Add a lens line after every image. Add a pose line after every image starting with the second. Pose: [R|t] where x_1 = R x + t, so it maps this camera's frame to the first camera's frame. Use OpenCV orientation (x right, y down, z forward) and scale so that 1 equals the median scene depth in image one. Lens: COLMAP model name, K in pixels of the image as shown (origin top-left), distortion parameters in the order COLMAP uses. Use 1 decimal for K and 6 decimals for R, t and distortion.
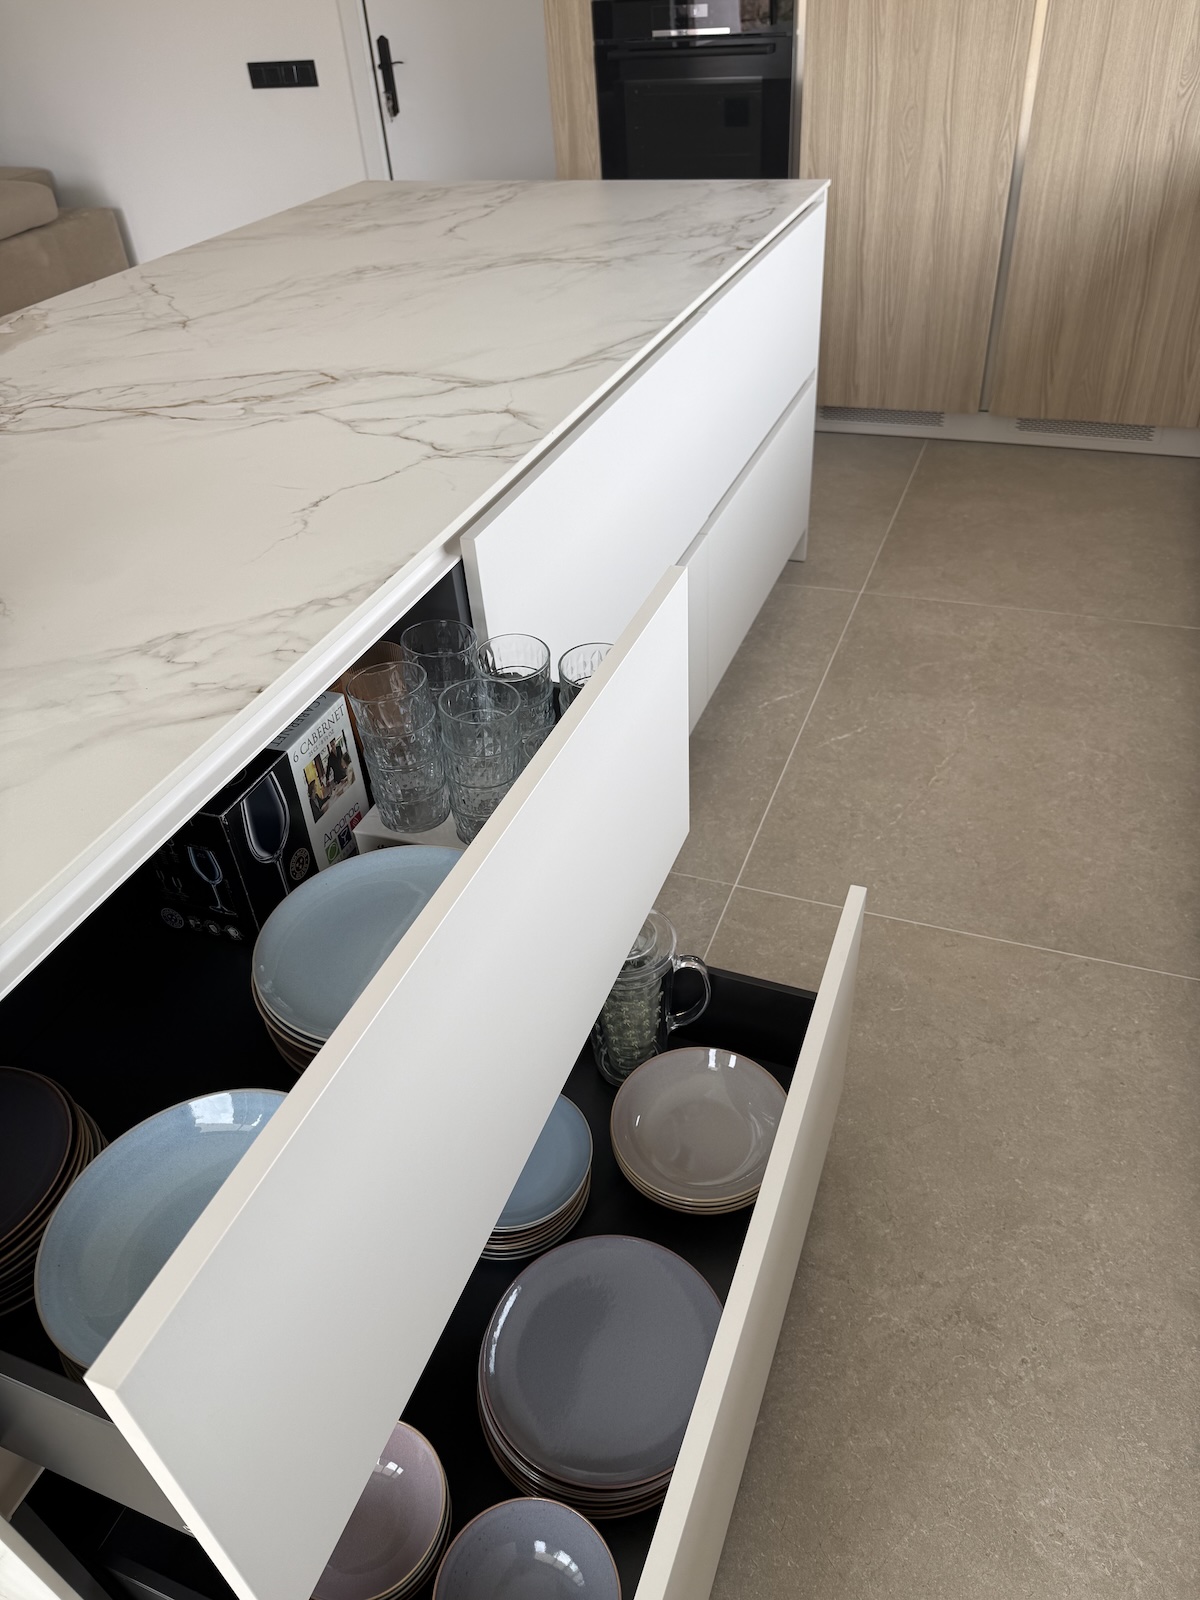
lens RADIAL K [[1120.9, 0, 587.9], [0, 1120.9, 800.2], [0, 0, 1]] dist [0.024170, -0.030859]
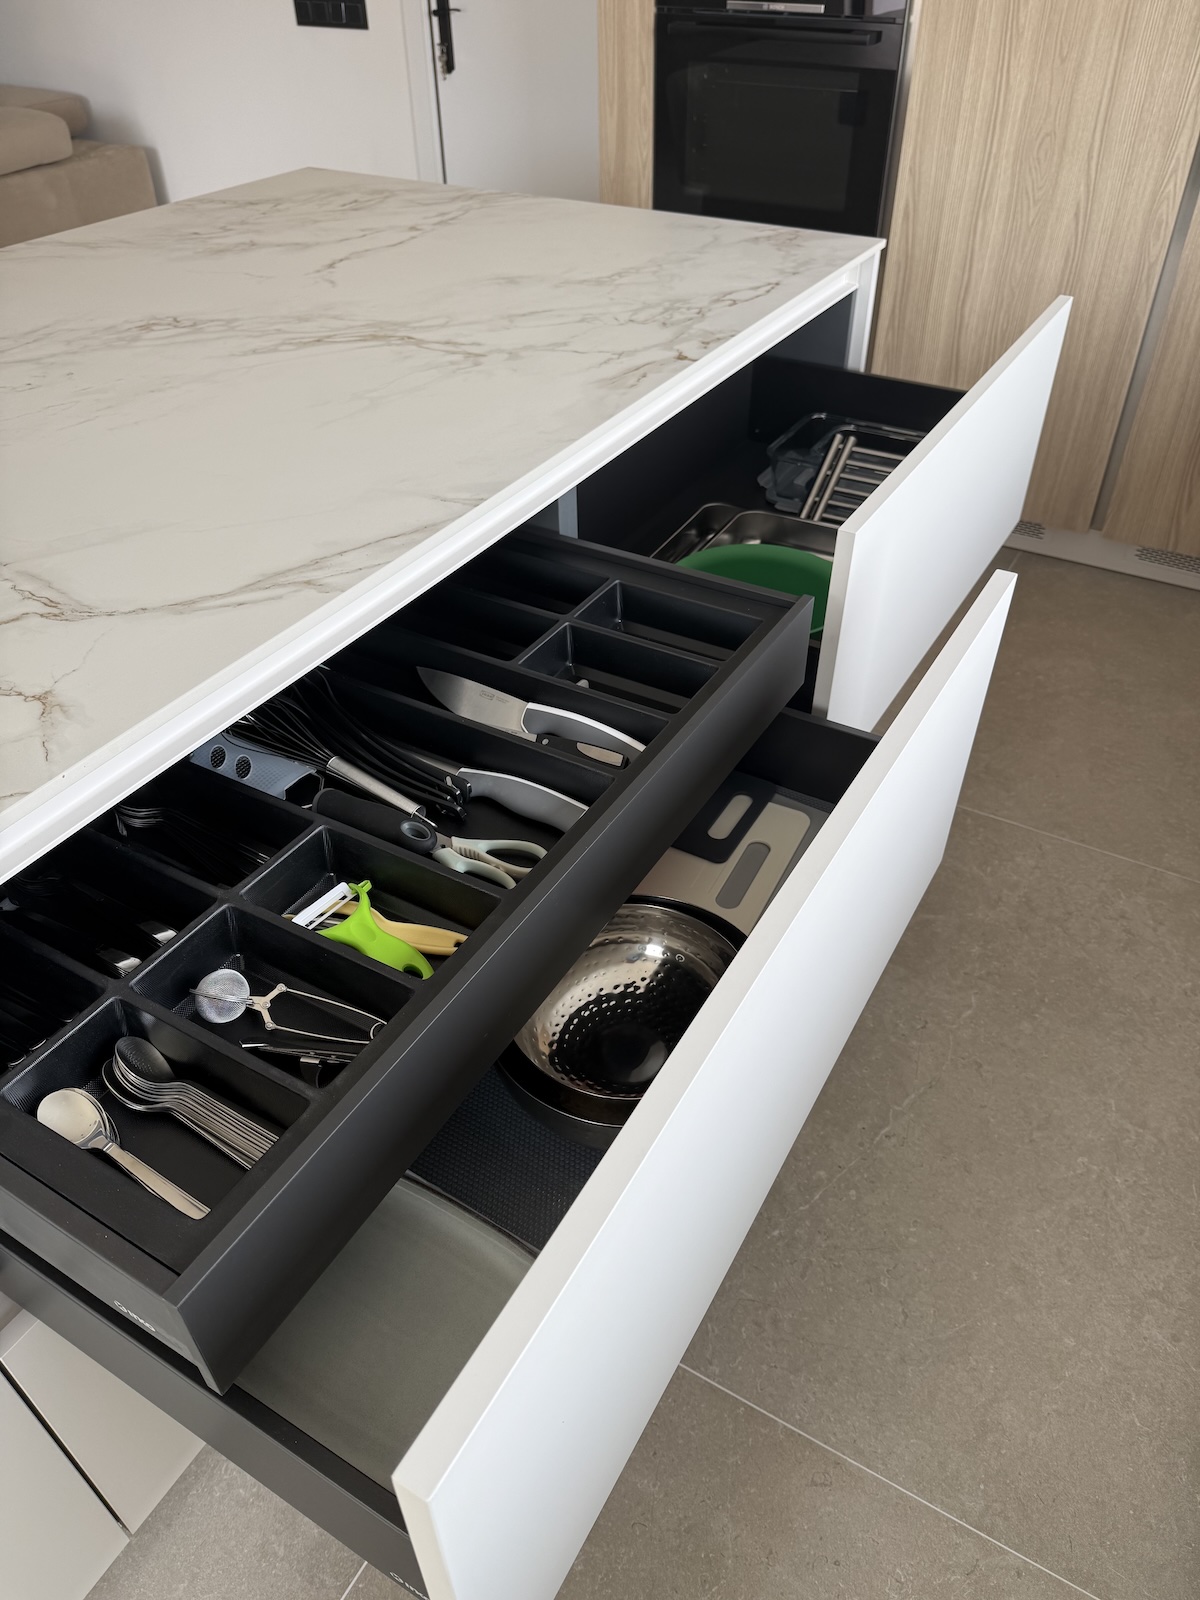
lens RADIAL K [[1120.9, 0, 607.9], [0, 1120.9, 803.5], [0, 0, 1]] dist [0.024170, -0.030859]
pose [[0.987013, 0.140684, -0.077540, 0.119158], [-0.137686, 0.989552, 0.042772, -0.165060], [0.082747, -0.031541, 0.996071, 0.213143]]
